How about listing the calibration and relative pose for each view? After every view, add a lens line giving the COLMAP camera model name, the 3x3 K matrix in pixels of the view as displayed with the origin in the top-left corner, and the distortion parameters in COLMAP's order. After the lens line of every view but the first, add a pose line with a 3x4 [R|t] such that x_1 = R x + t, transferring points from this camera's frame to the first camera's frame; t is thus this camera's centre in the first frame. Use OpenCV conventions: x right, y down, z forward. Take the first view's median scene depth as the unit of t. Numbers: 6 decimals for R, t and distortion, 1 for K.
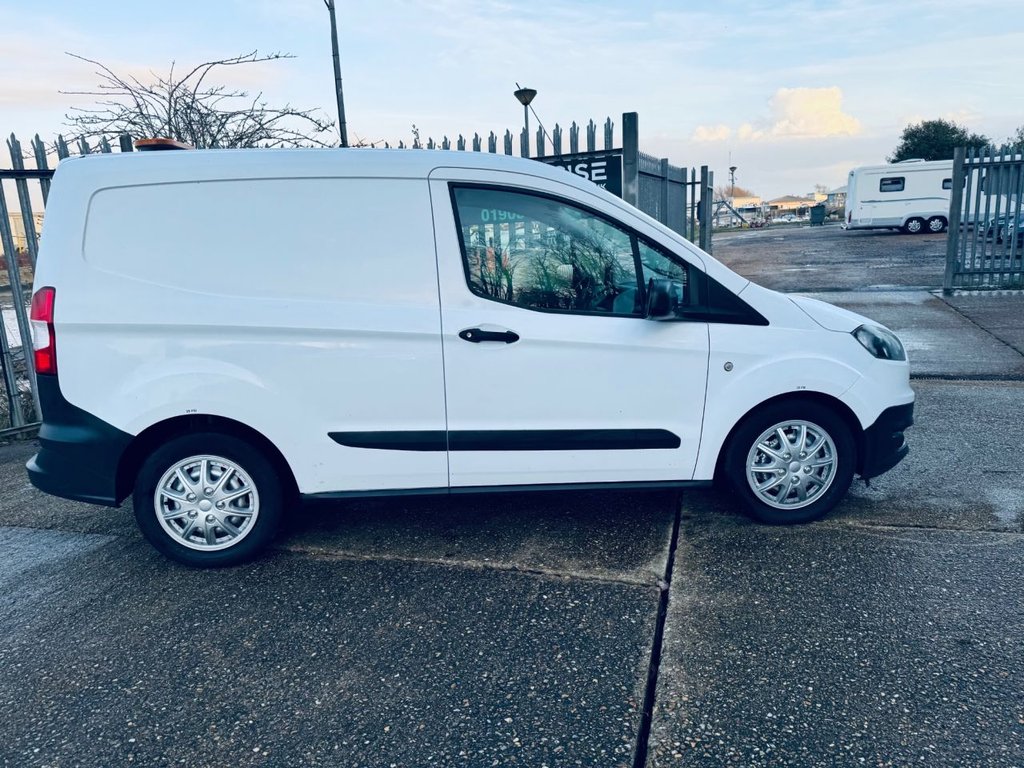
lens RADIAL K [[716.1, 0, 517.7], [0, 716.1, 384.4], [0, 0, 1]] dist [0.038741, -0.046914]
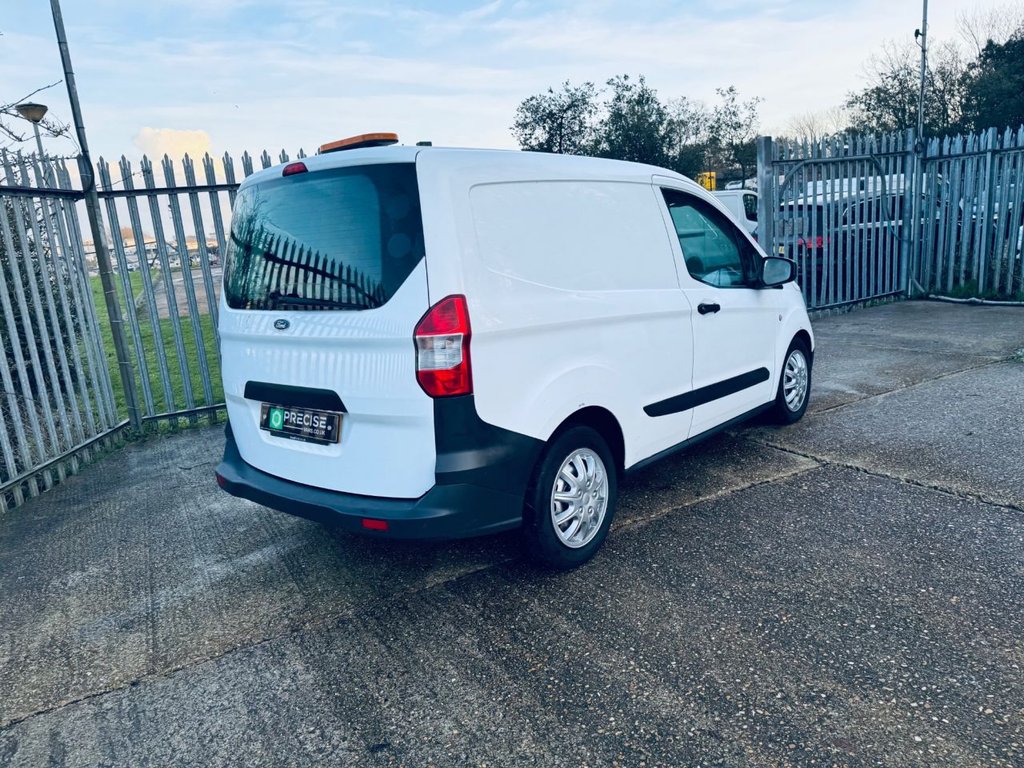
lens RADIAL K [[716.1, 0, 510.1], [0, 716.1, 390.5], [0, 0, 1]] dist [0.038741, -0.046914]
pose [[0.718501, -0.163001, 0.676156, -1.081447], [0.193315, 0.980647, 0.030983, -0.030566], [-0.668121, 0.108450, 0.736106, 0.297014]]
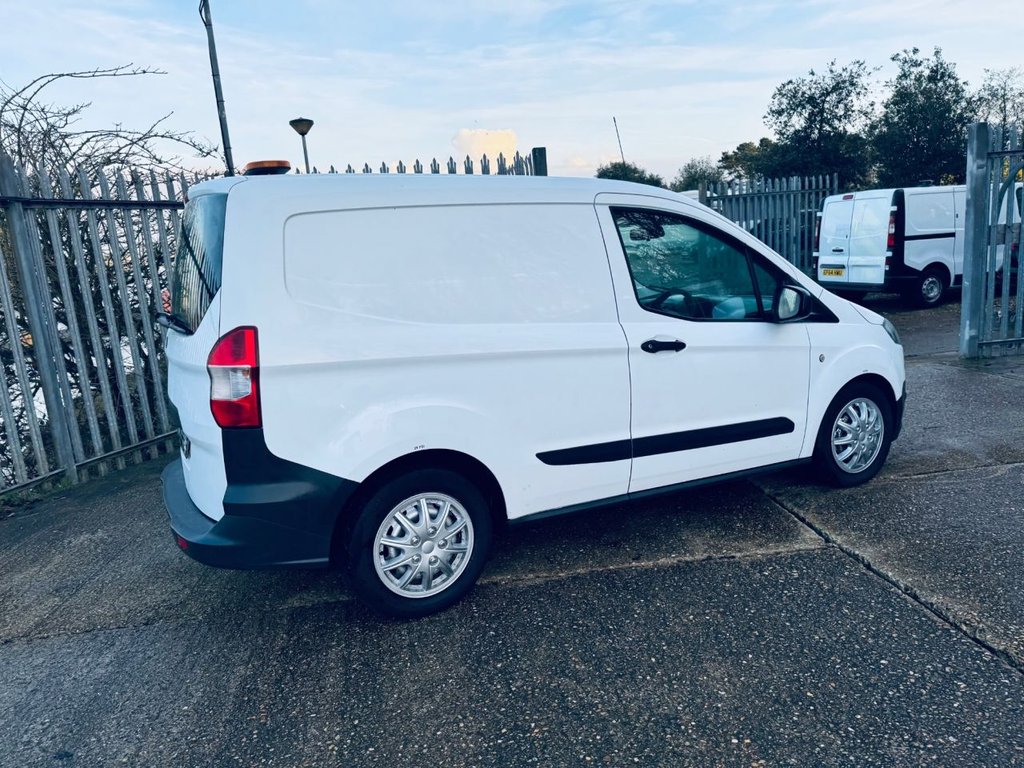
lens RADIAL K [[716.1, 0, 510.9], [0, 716.1, 387.0], [0, 0, 1]] dist [0.038741, -0.046914]
pose [[0.925361, -0.092957, 0.367512, -0.611514], [0.107477, 0.994022, -0.019191, -0.010052], [-0.363531, 0.057258, 0.929821, 0.074170]]
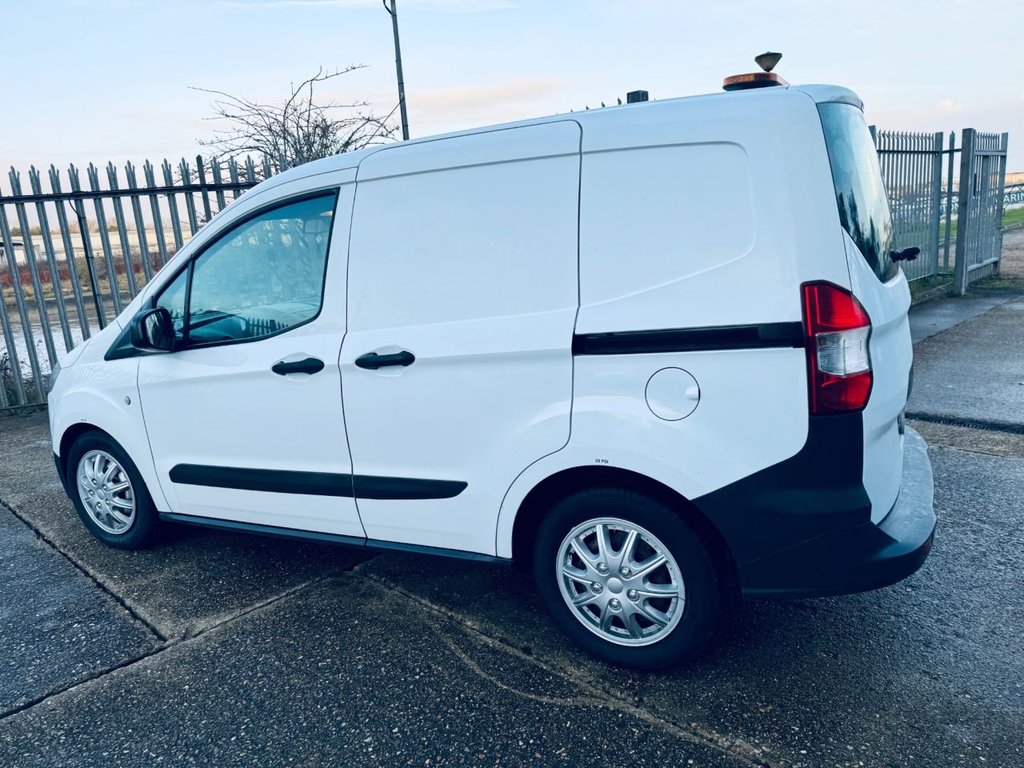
lens RADIAL K [[716.1, 0, 505.0], [0, 716.1, 388.3], [0, 0, 1]] dist [0.038741, -0.046914]
pose [[0.884027, 0.088981, -0.458889, 0.868181], [-0.073880, 0.995973, 0.050798, -0.114072], [0.461561, -0.011004, 0.887040, 0.326489]]
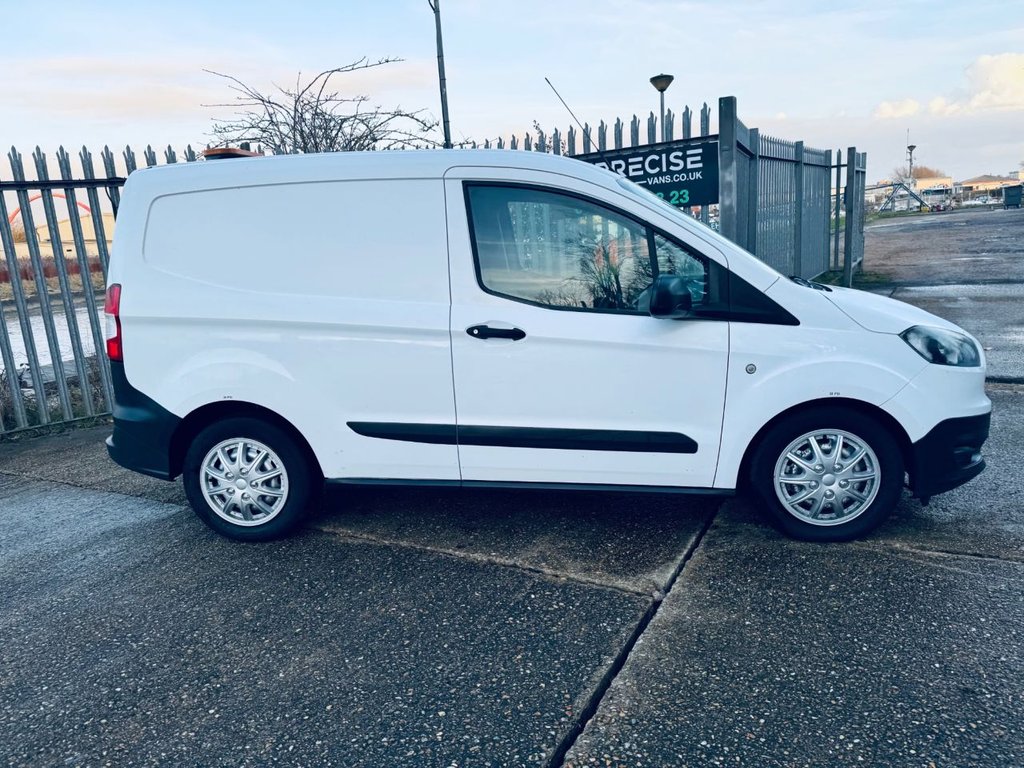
lens RADIAL K [[716.1, 0, 516.8], [0, 716.1, 381.1], [0, 0, 1]] dist [0.038741, -0.046914]
pose [[0.977288, 0.028624, -0.209975, 0.186252], [-0.026880, 0.999576, 0.011157, -0.010883], [0.210205, -0.005259, 0.977643, 0.020056]]
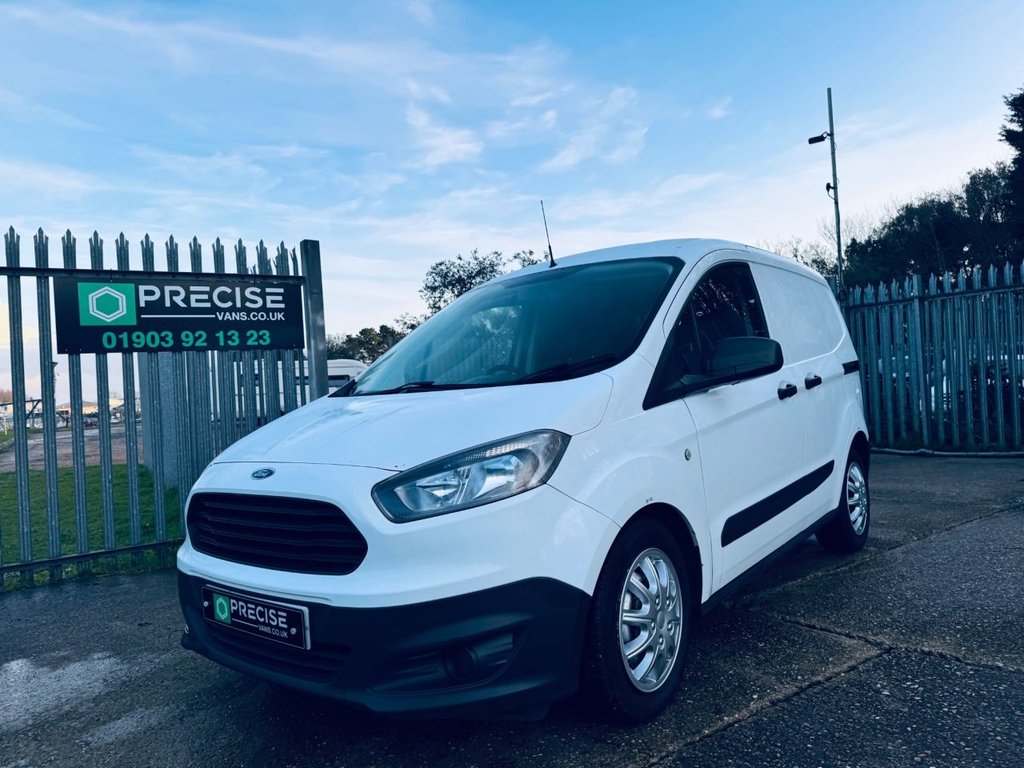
lens RADIAL K [[716.1, 0, 507.9], [0, 716.1, 377.2], [0, 0, 1]] dist [0.038741, -0.046914]
pose [[0.625183, 0.034237, 0.779727, -0.760548], [0.191865, 0.961638, -0.196061, 0.024648], [-0.756528, 0.272176, 0.594631, 0.634133]]
